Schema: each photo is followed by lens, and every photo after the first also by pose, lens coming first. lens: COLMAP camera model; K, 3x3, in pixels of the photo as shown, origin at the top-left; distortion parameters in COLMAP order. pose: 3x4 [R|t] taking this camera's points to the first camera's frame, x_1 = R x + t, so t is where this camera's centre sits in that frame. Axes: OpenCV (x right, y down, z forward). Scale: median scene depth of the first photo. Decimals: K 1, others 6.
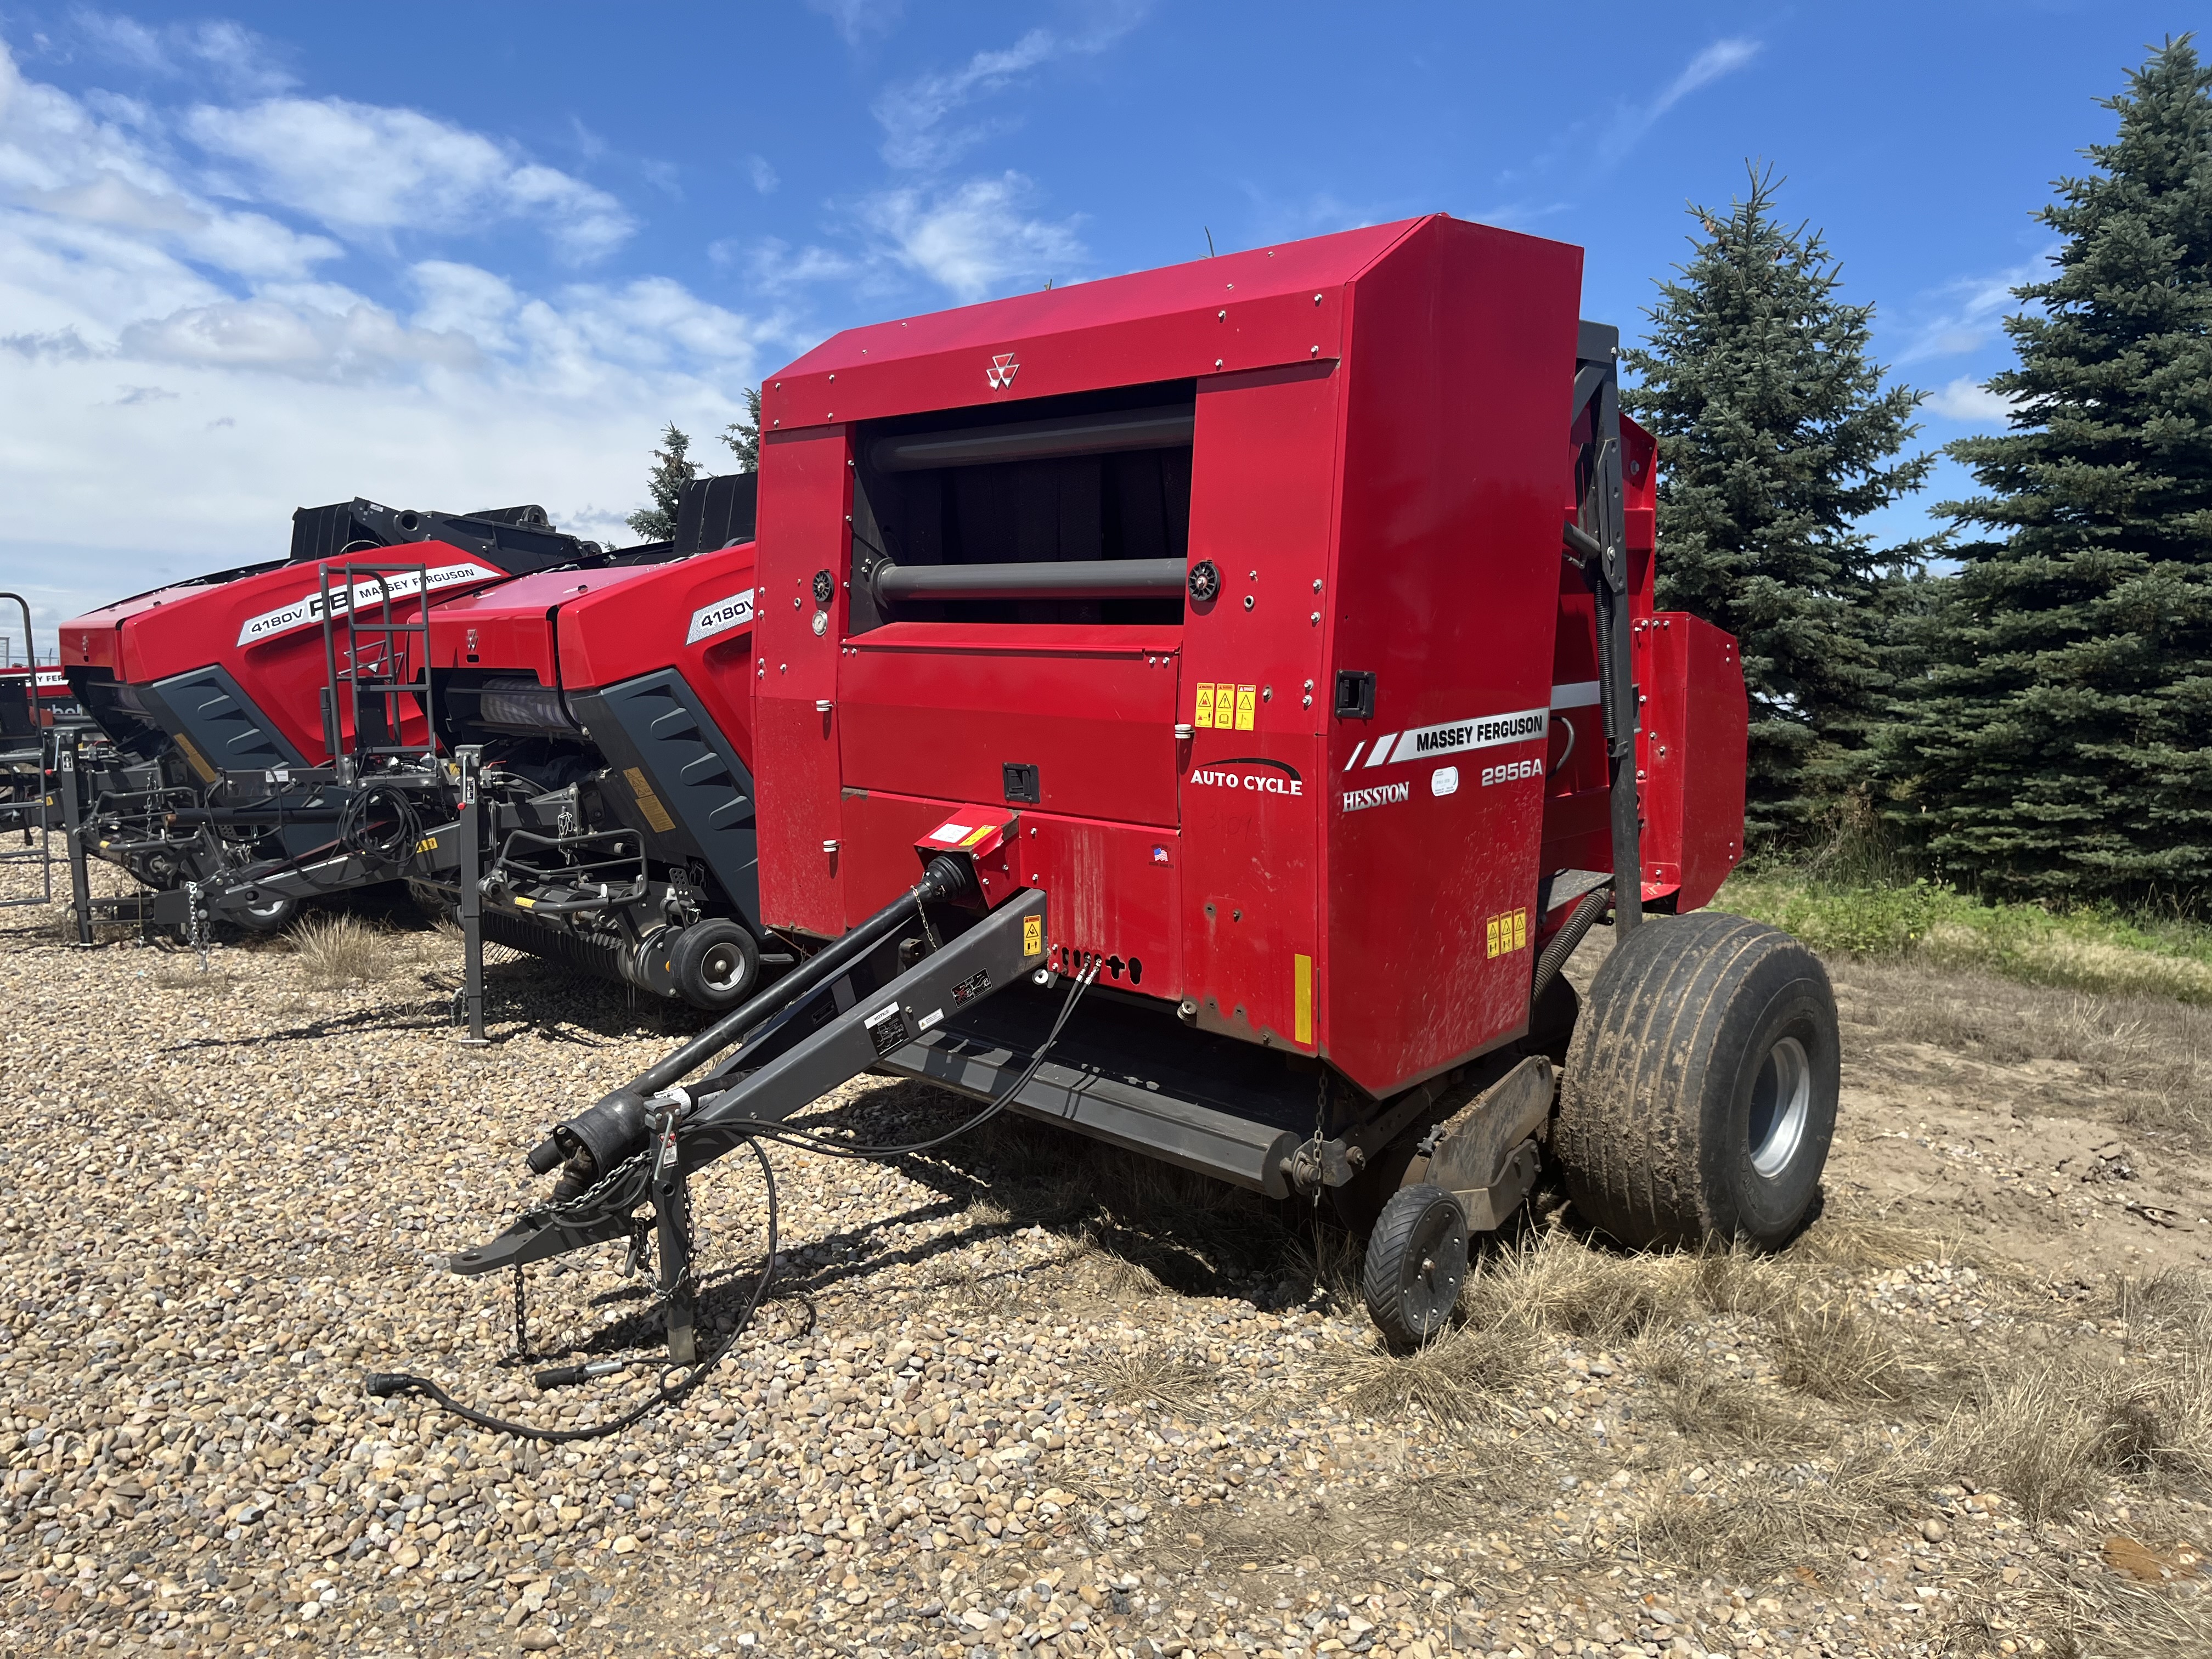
lens RADIAL K [[1686.0, 0, 1094.2], [0, 1686.0, 830.7], [0, 0, 1]] dist [0.063132, -0.084189]
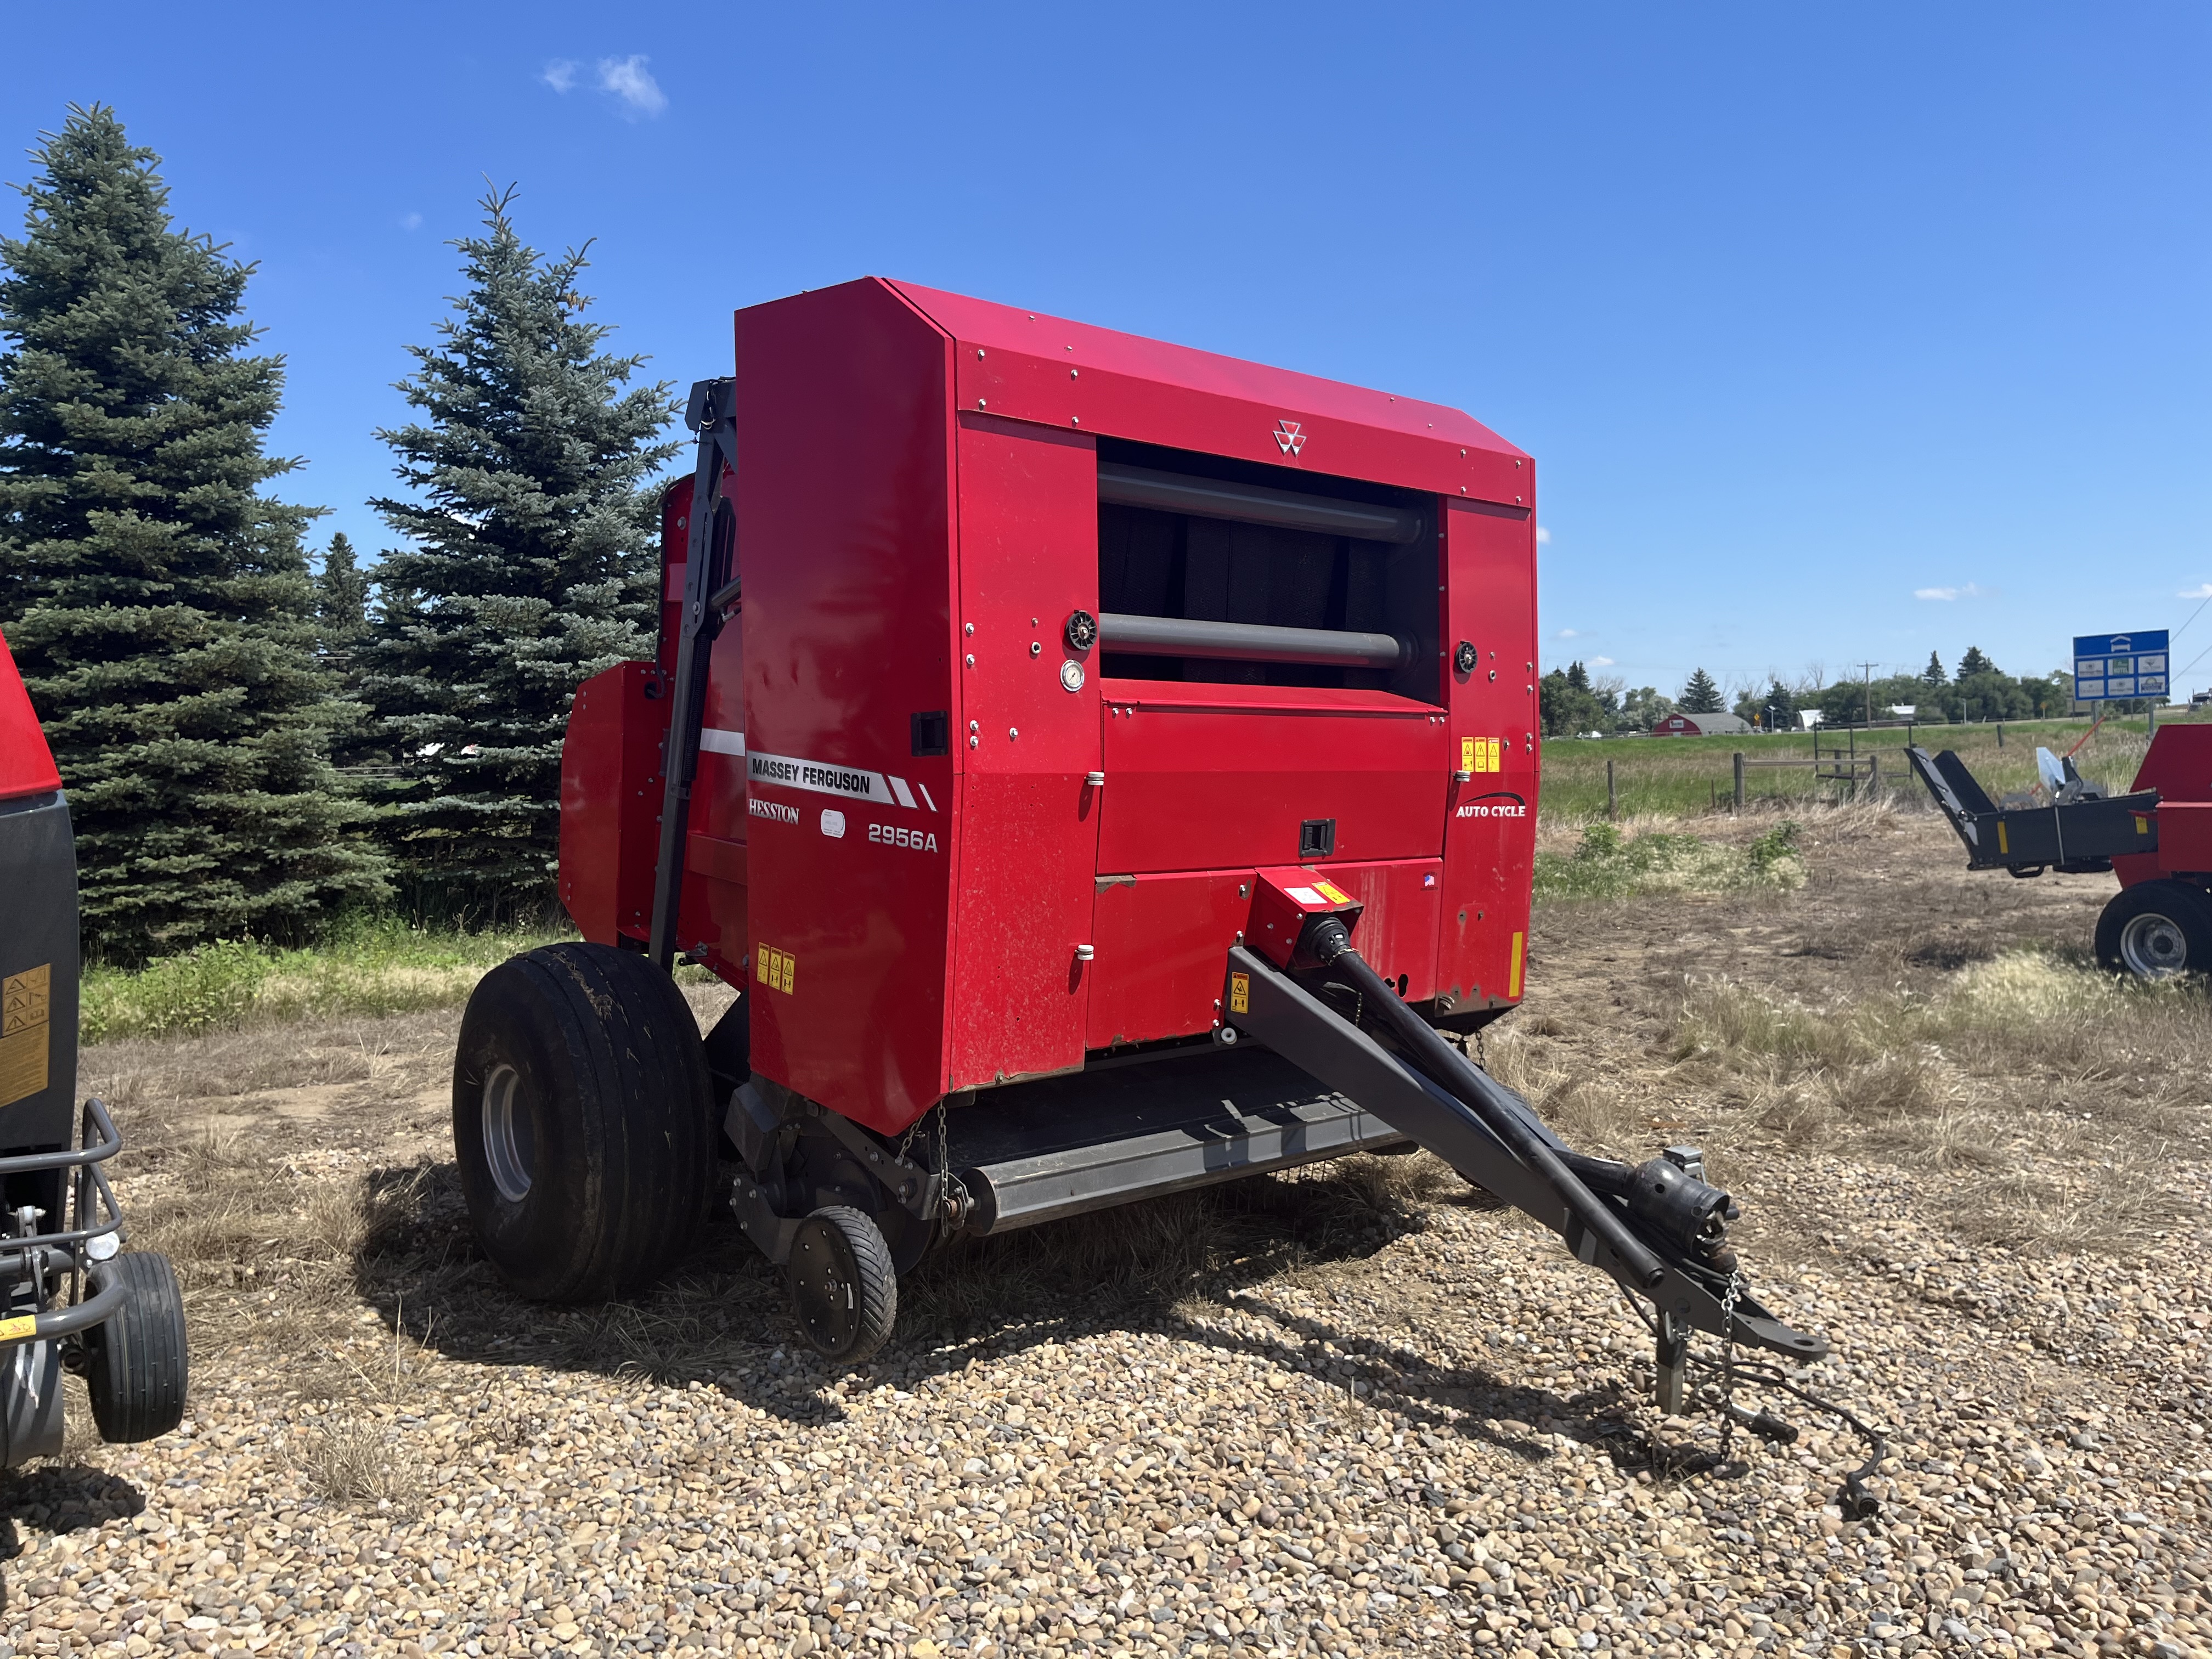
lens RADIAL K [[1686.0, 0, 1102.9], [0, 1686.0, 831.1], [0, 0, 1]] dist [0.063132, -0.084189]
pose [[0.049324, -0.072479, 0.996150, -1.026410], [0.099753, 0.992734, 0.067291, -0.109652], [-0.993789, 0.096050, 0.056196, 1.014759]]
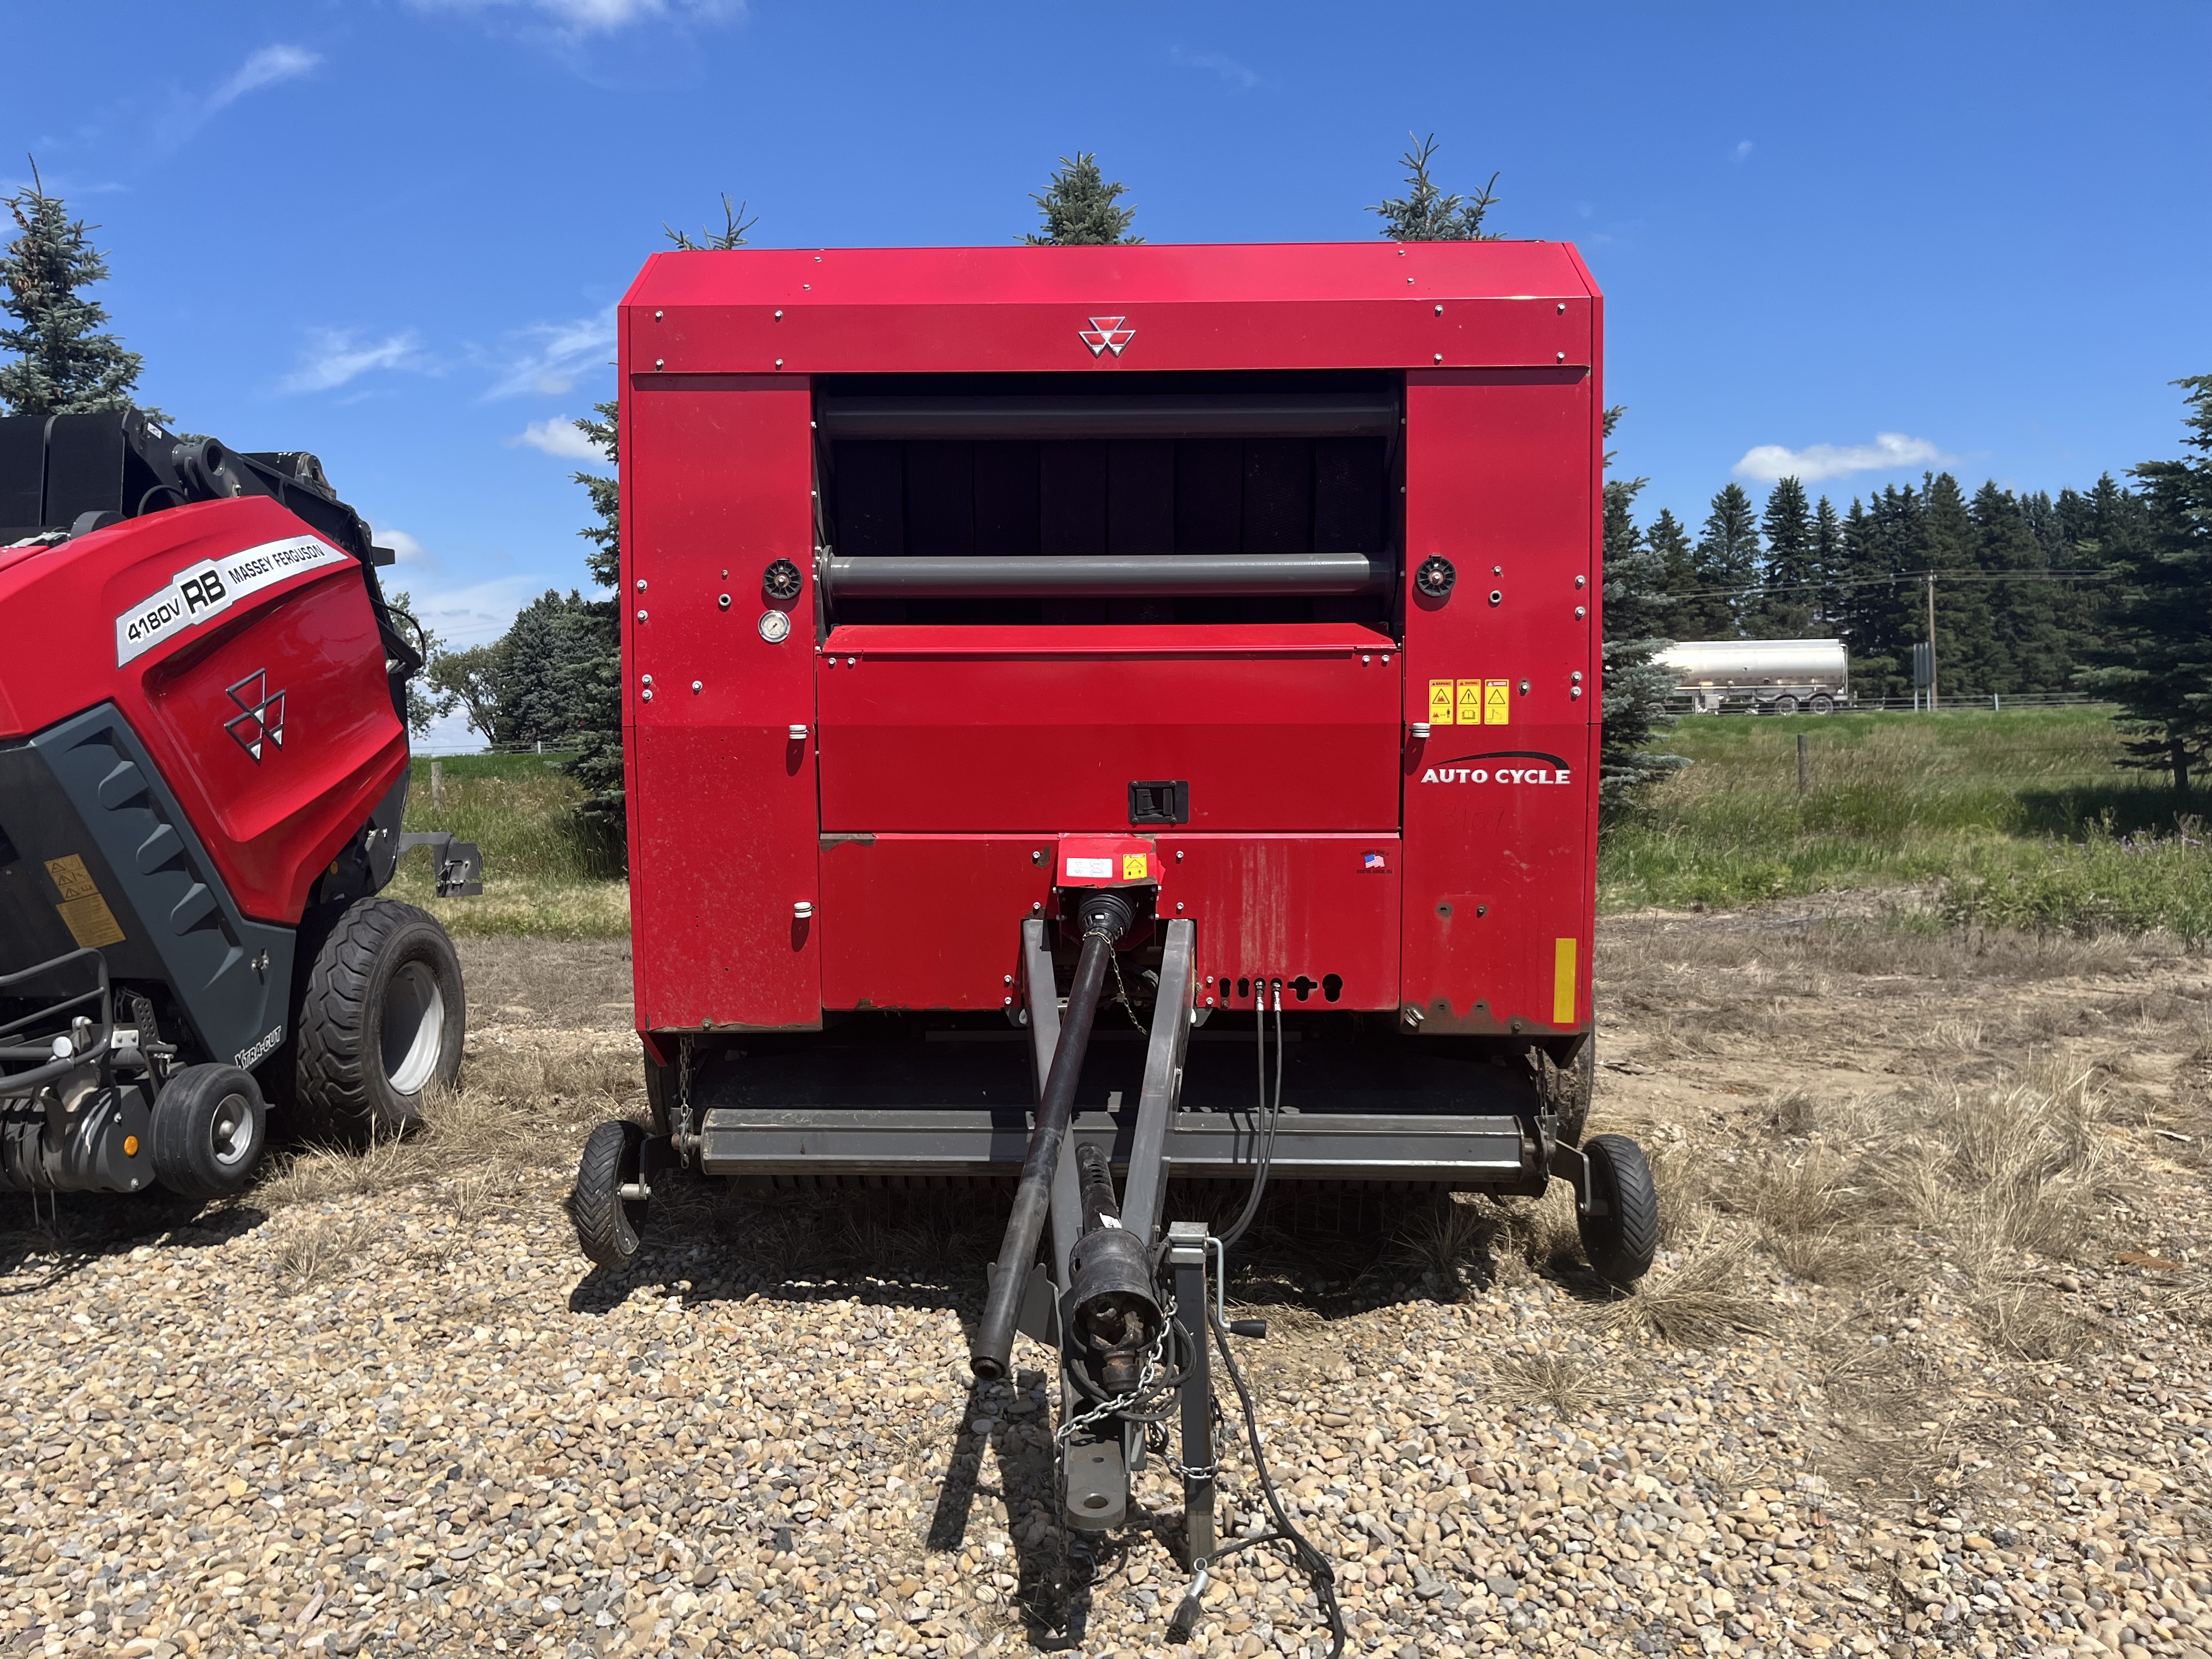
lens RADIAL K [[1686.0, 0, 1092.0], [0, 1686.0, 826.4], [0, 0, 1]] dist [0.063132, -0.084189]
pose [[0.716548, -0.085037, 0.692335, -0.647929], [0.095598, 0.995148, 0.023288, -0.037659], [-0.690956, 0.049499, 0.721201, 0.363304]]
